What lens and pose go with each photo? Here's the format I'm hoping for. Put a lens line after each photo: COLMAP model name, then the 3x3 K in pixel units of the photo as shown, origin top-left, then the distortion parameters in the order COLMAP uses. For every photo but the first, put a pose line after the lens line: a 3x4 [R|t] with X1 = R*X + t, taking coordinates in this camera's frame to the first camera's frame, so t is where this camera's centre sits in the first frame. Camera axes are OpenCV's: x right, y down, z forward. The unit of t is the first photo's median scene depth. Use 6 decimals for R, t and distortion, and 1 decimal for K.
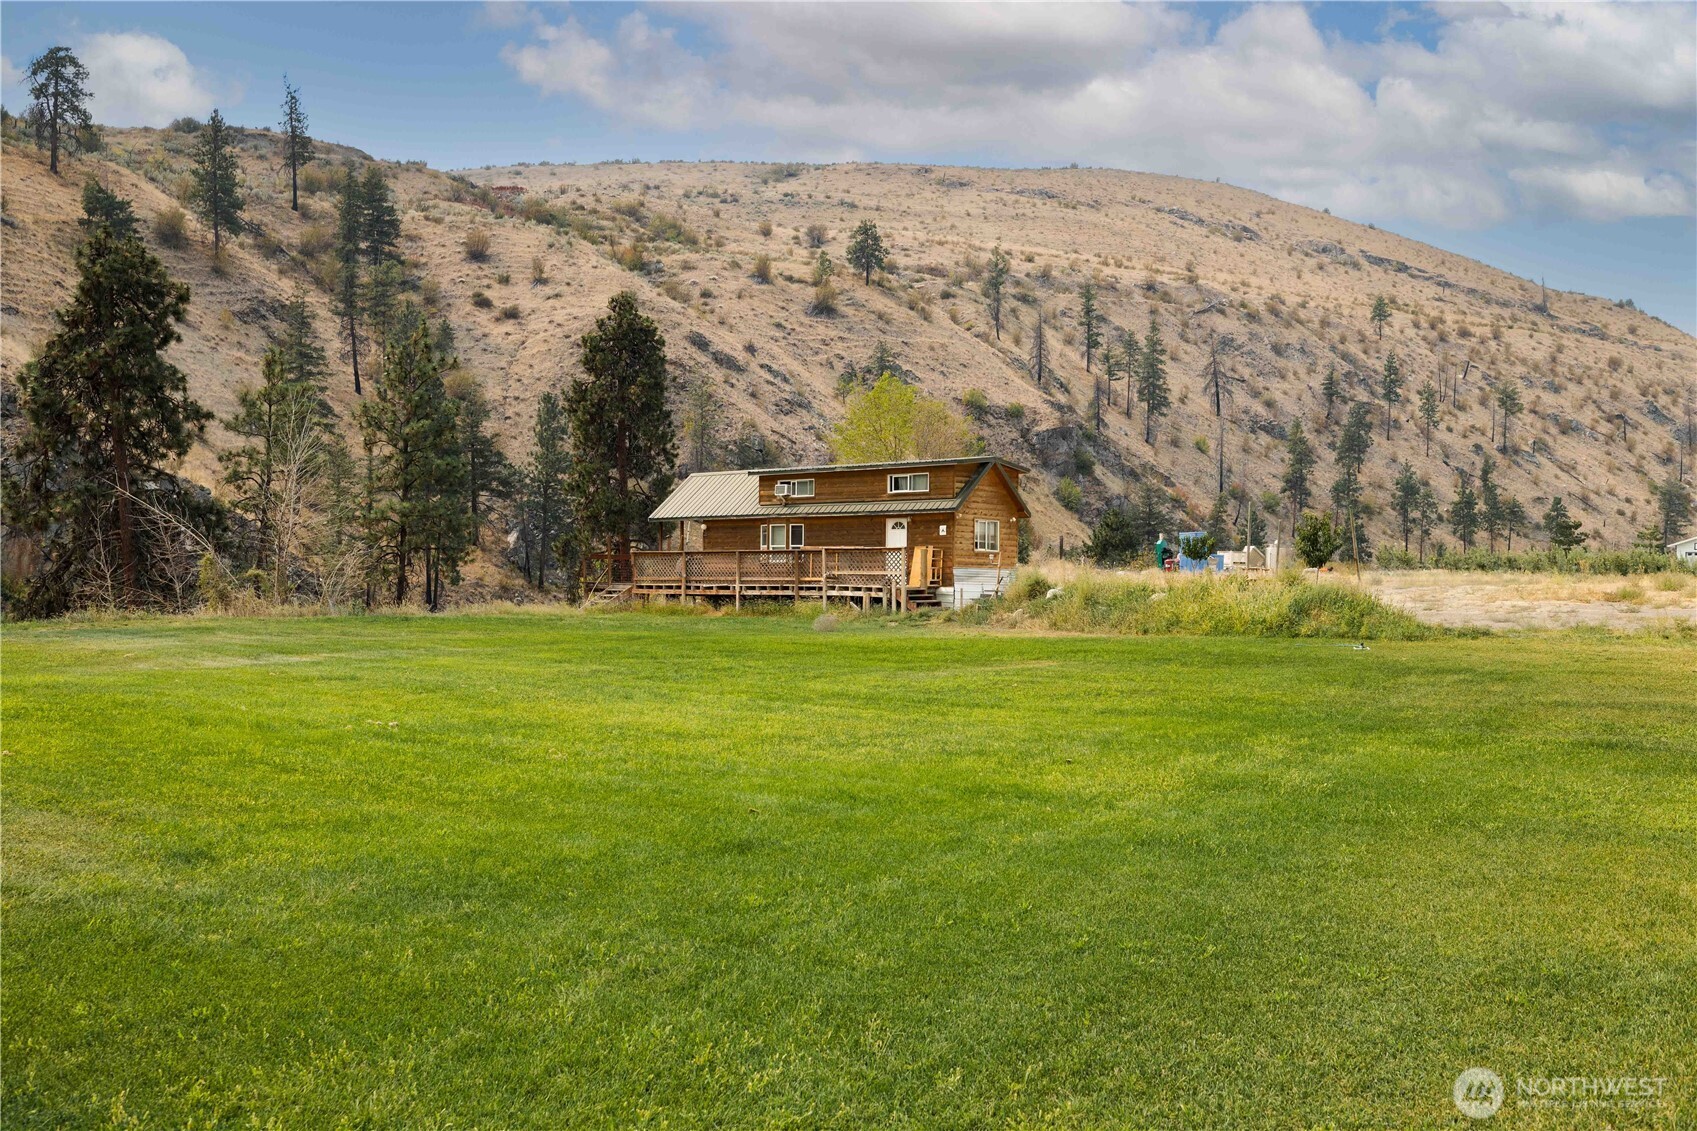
lens RADIAL K [[1544.2, 0, 845.9], [0, 1544.2, 564.8], [0, 0, 1]] dist [0.022711, 0.000000]
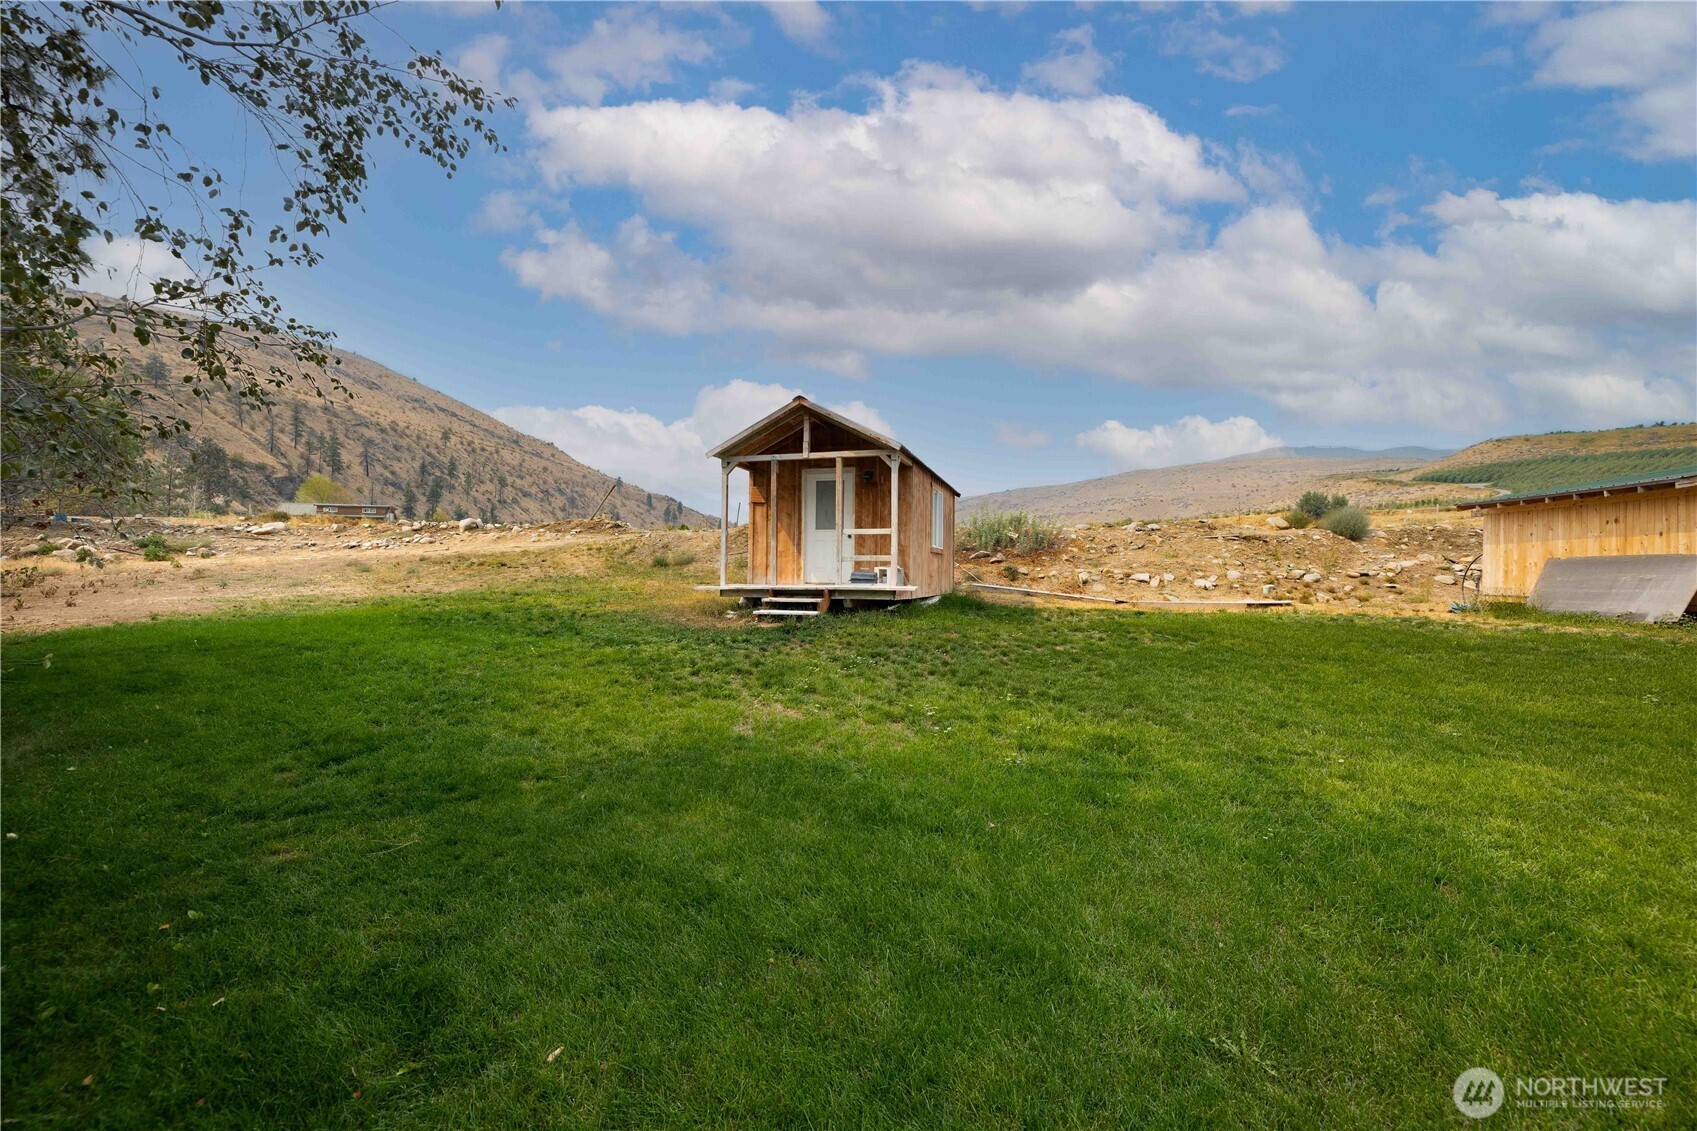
lens RADIAL K [[719.4, 0, 843.5], [0, 719.4, 560.6], [0, 0, 1]] dist [-0.001444, 0.000116]
pose [[0.658806, 0.012695, 0.752205, -0.067255], [-0.020514, 0.999789, 0.001093, 0.006458], [-0.752033, -0.016151, 0.658928, -0.148808]]
